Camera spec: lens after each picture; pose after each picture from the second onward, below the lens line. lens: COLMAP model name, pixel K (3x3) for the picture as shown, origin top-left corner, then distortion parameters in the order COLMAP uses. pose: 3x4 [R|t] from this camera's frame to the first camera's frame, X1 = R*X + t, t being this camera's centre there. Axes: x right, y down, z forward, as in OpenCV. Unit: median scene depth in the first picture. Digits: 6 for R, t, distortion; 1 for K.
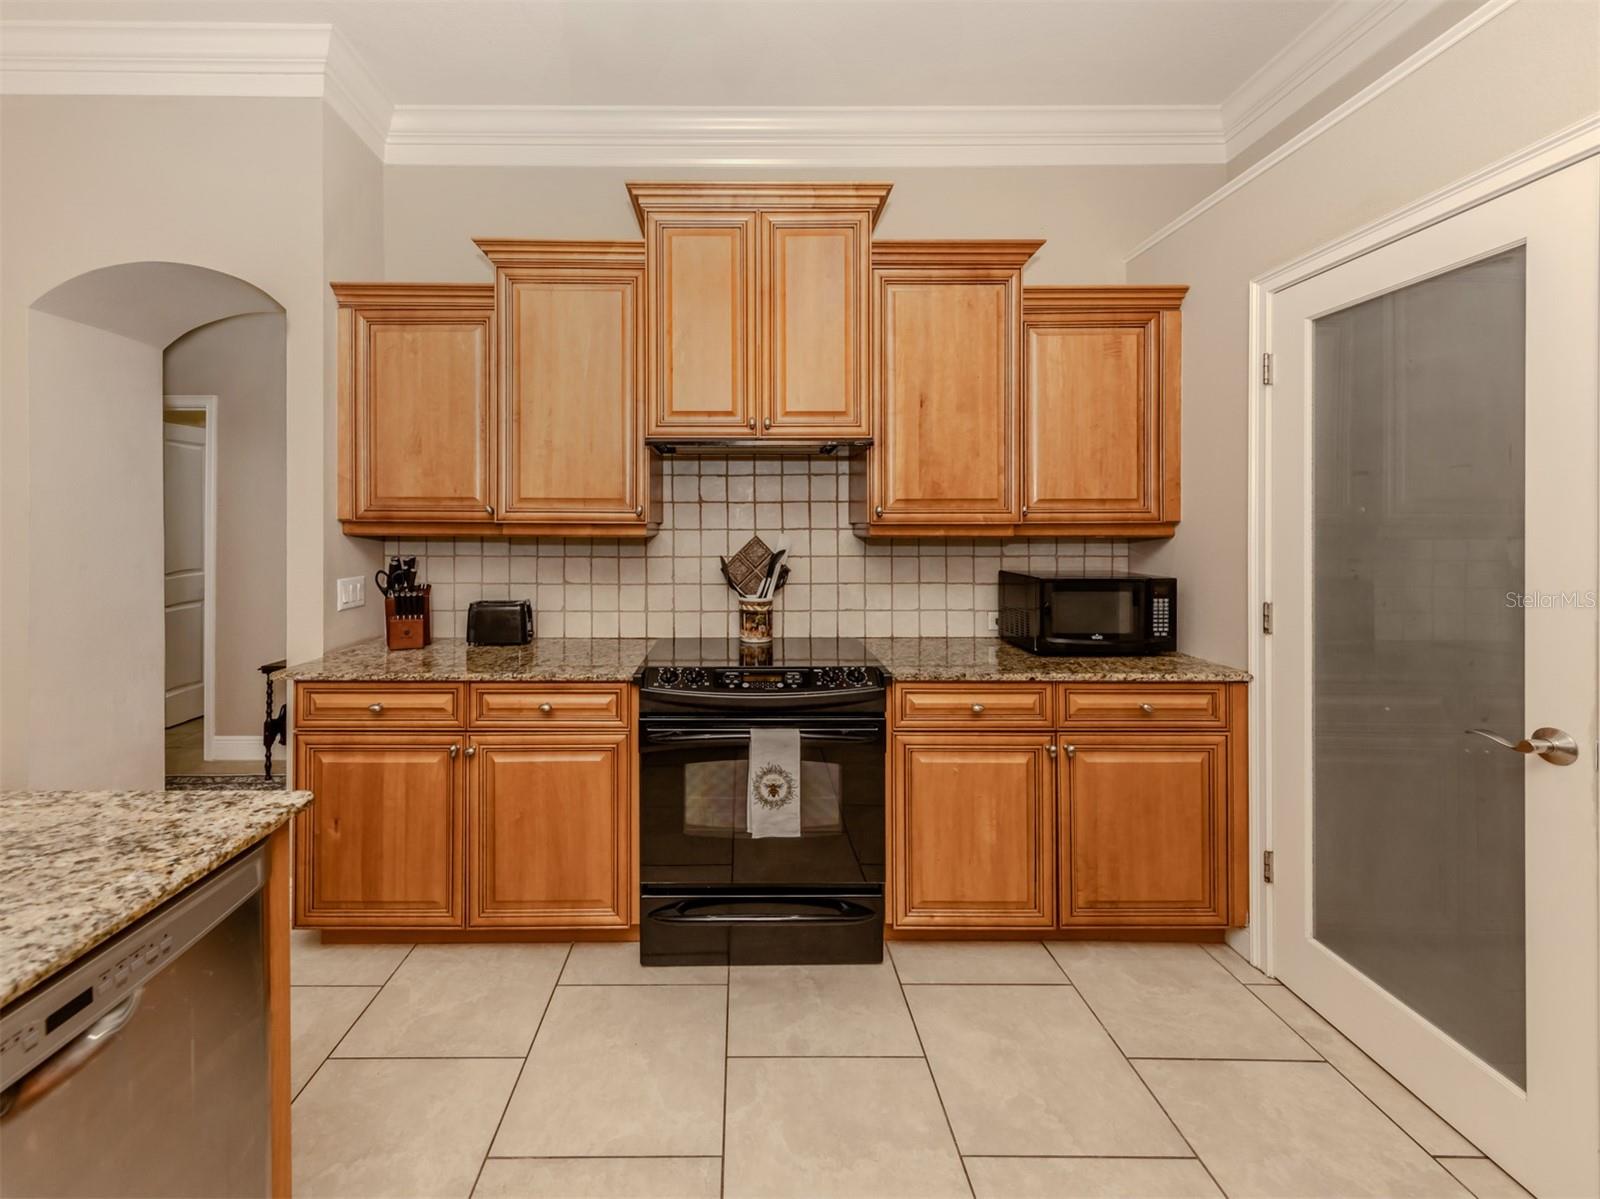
lens RADIAL K [[621.6, 0, 746.4], [0, 621.6, 526.5], [0, 0, 1]] dist [0.009153, -0.000836]
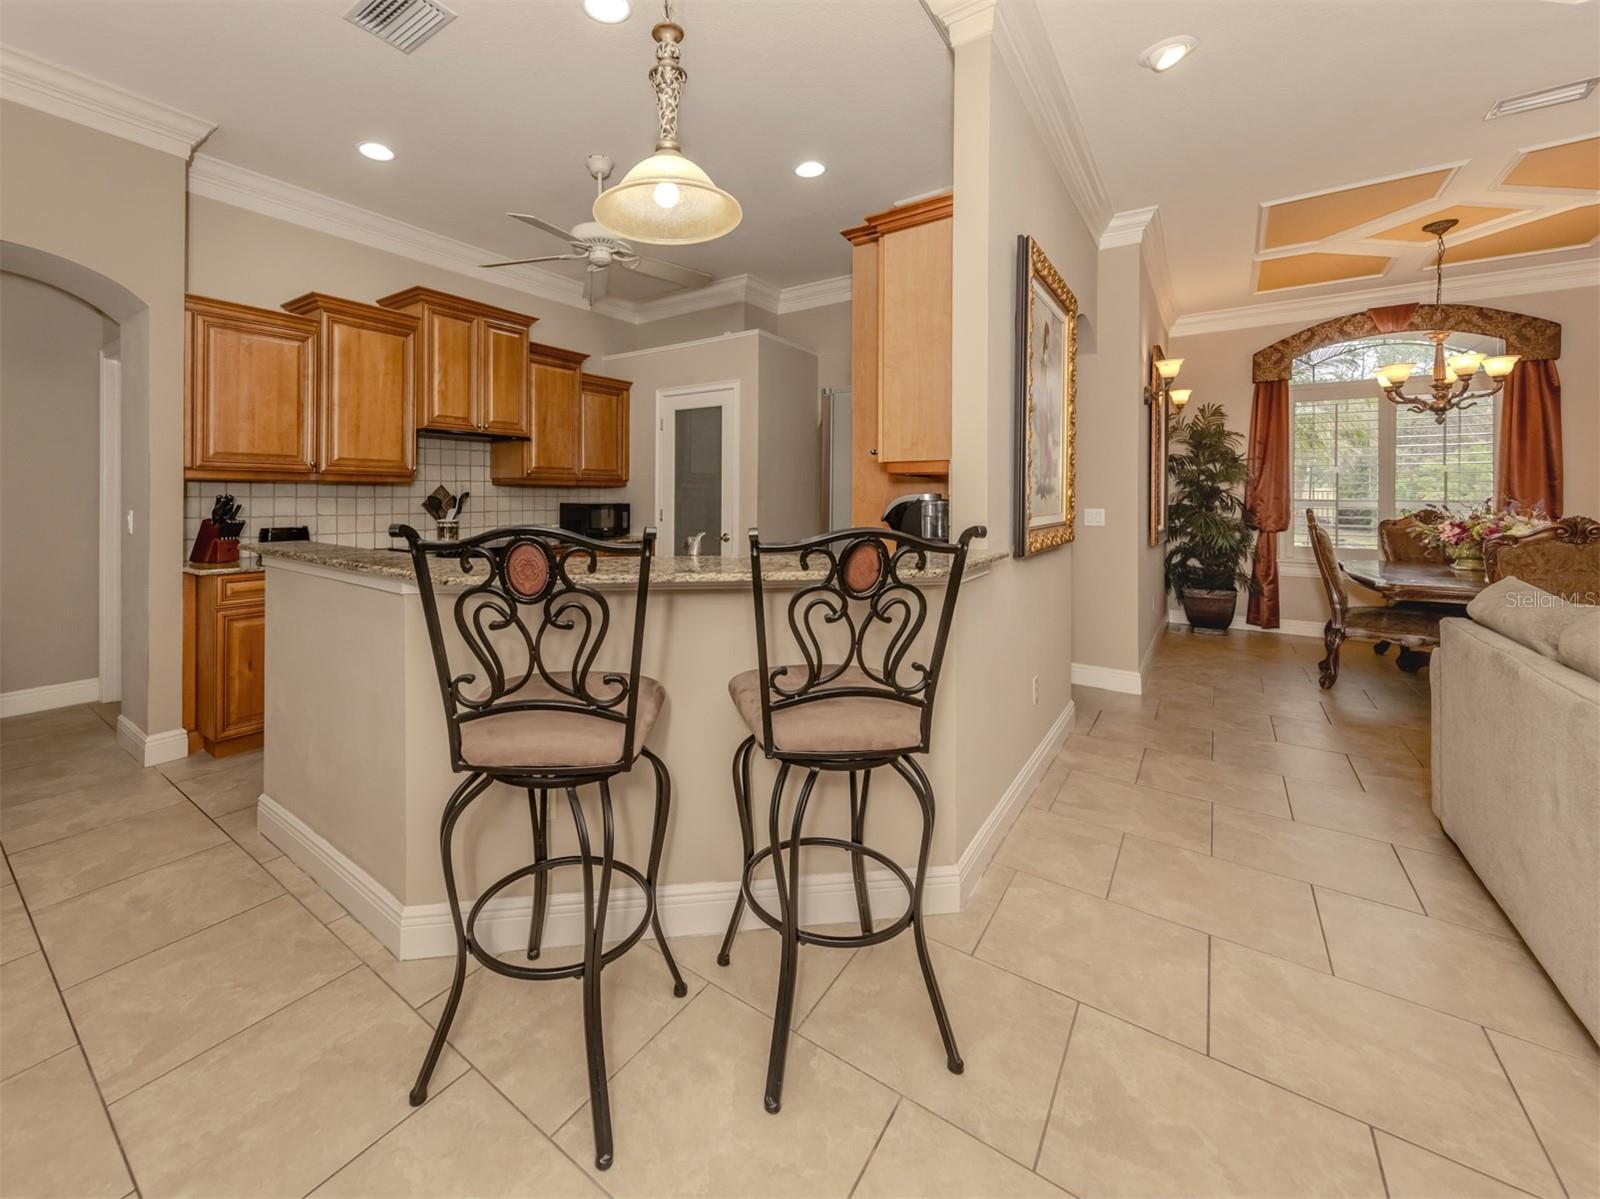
lens RADIAL K [[641.8, 0, 720.8], [0, 641.8, 487.5], [0, 0, 1]] dist [0.010006, -0.001624]
pose [[0.603045, 0.009033, 0.797656, -1.069295], [-0.004275, 0.999958, -0.008091, 0.039668], [-0.797696, 0.001470, 0.603058, -0.770061]]
